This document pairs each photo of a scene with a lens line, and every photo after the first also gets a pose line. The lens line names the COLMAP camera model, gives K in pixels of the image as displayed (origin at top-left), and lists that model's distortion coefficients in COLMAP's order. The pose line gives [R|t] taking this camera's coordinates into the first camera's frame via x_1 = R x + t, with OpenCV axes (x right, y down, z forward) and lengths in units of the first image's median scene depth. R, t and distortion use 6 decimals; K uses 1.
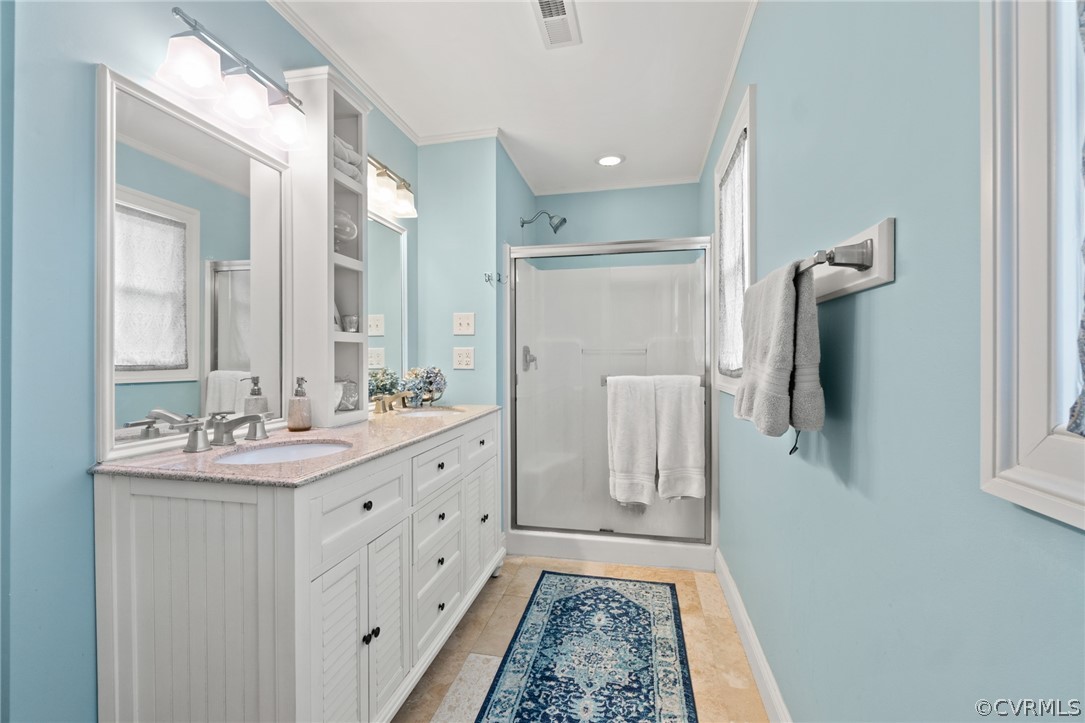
lens RADIAL K [[472.2, 0, 538.3], [0, 472.2, 364.4], [0, 0, 1]] dist [-0.001898, 0.000131]
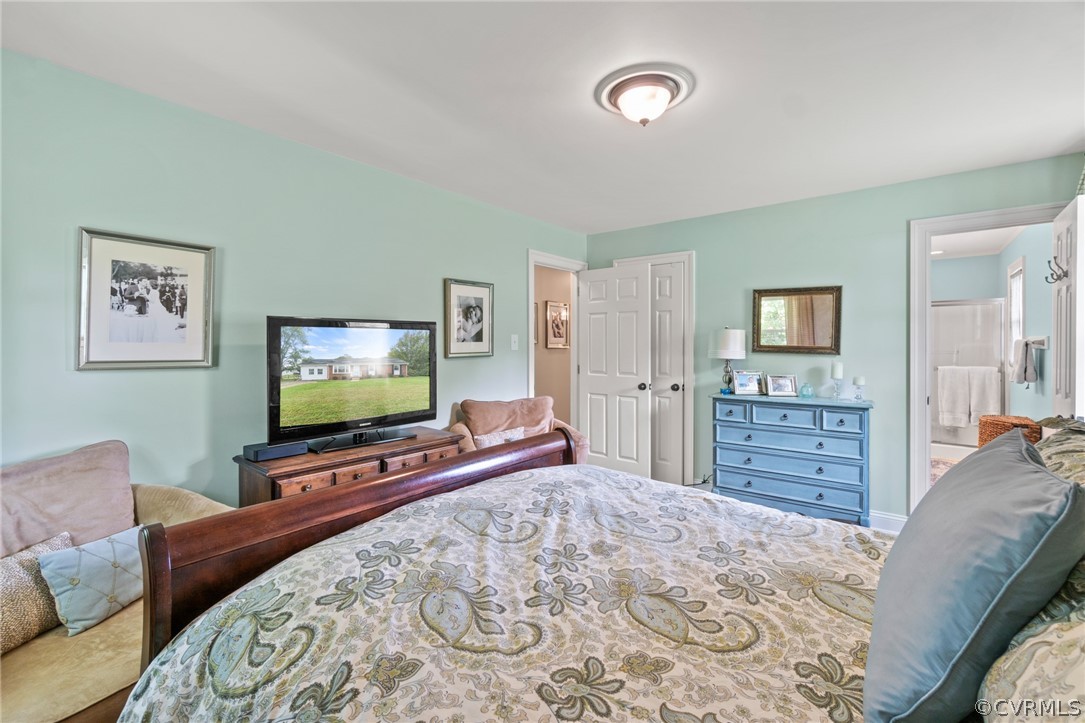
lens RADIAL K [[467.2, 0, 533.5], [0, 467.2, 352.7], [0, 0, 1]] dist [-0.003789, -0.000335]
pose [[0.893801, 0.002857, -0.448455, -0.545365], [0.001591, 0.999953, 0.009541, -0.059036], [0.448461, -0.009241, 0.893755, -1.686421]]
